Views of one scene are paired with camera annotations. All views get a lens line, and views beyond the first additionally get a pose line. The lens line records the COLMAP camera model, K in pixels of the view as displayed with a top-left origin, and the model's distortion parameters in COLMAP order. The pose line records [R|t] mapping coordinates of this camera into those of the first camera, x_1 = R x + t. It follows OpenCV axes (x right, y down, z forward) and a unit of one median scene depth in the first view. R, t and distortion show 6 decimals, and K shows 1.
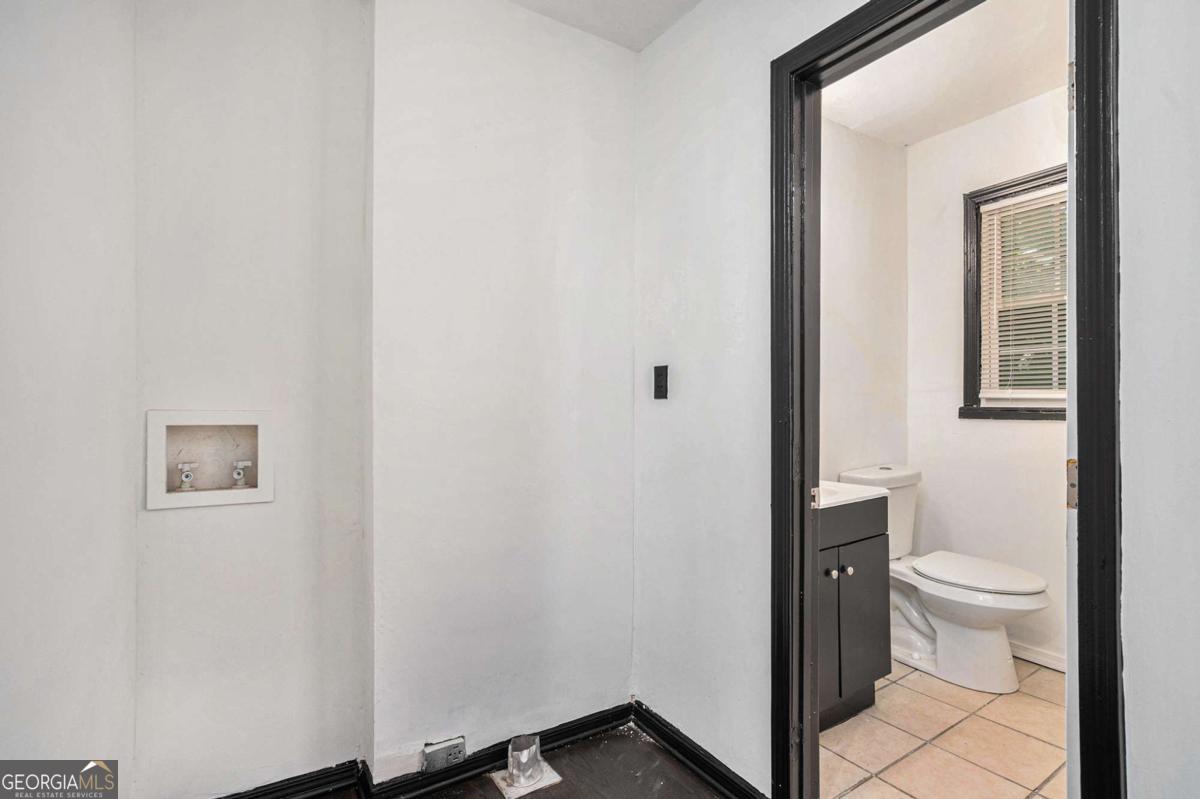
lens RADIAL K [[572.4, 0, 604.5], [0, 572.4, 401.9], [0, 0, 1]] dist [-0.028762, 0.005775]
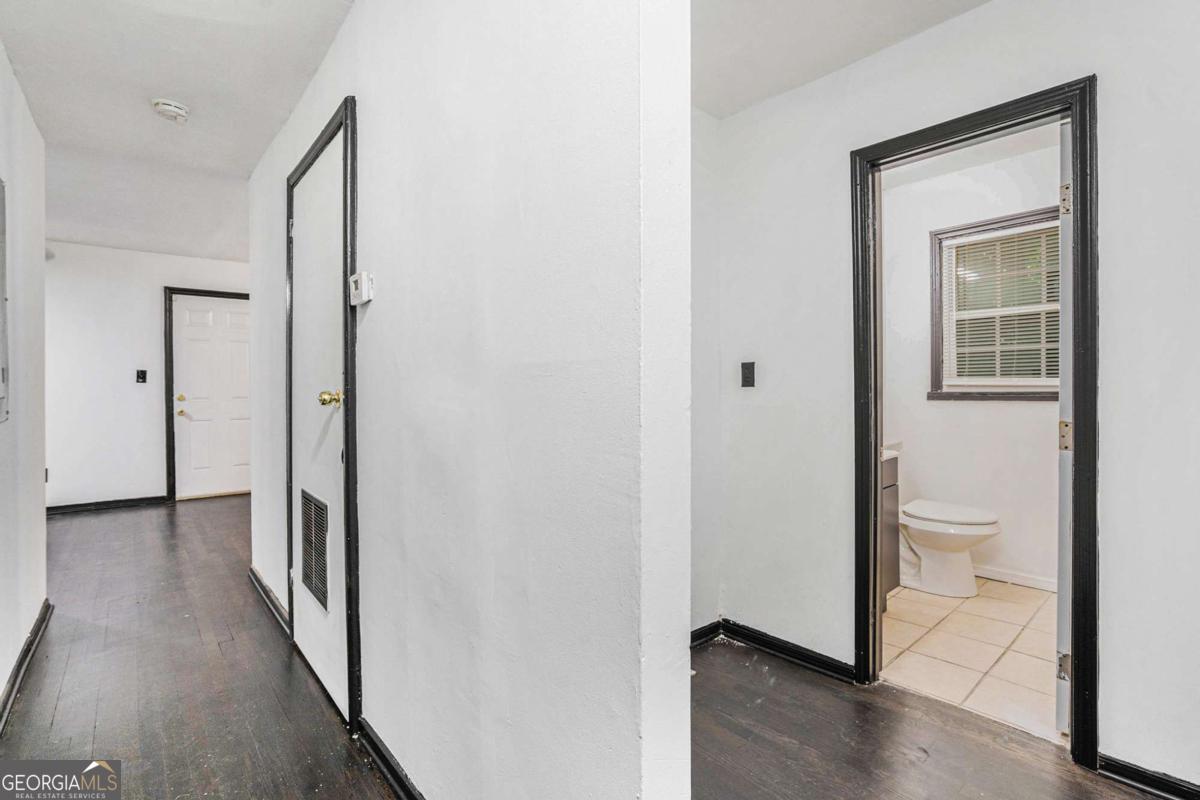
lens RADIAL K [[572.4, 0, 594.8], [0, 572.4, 396.5], [0, 0, 1]] dist [-0.028762, 0.005775]
pose [[0.987827, -0.009987, 0.155233, -0.428641], [0.008312, 0.999900, 0.011430, -0.001966], [-0.155332, -0.010001, 0.987812, -0.238359]]
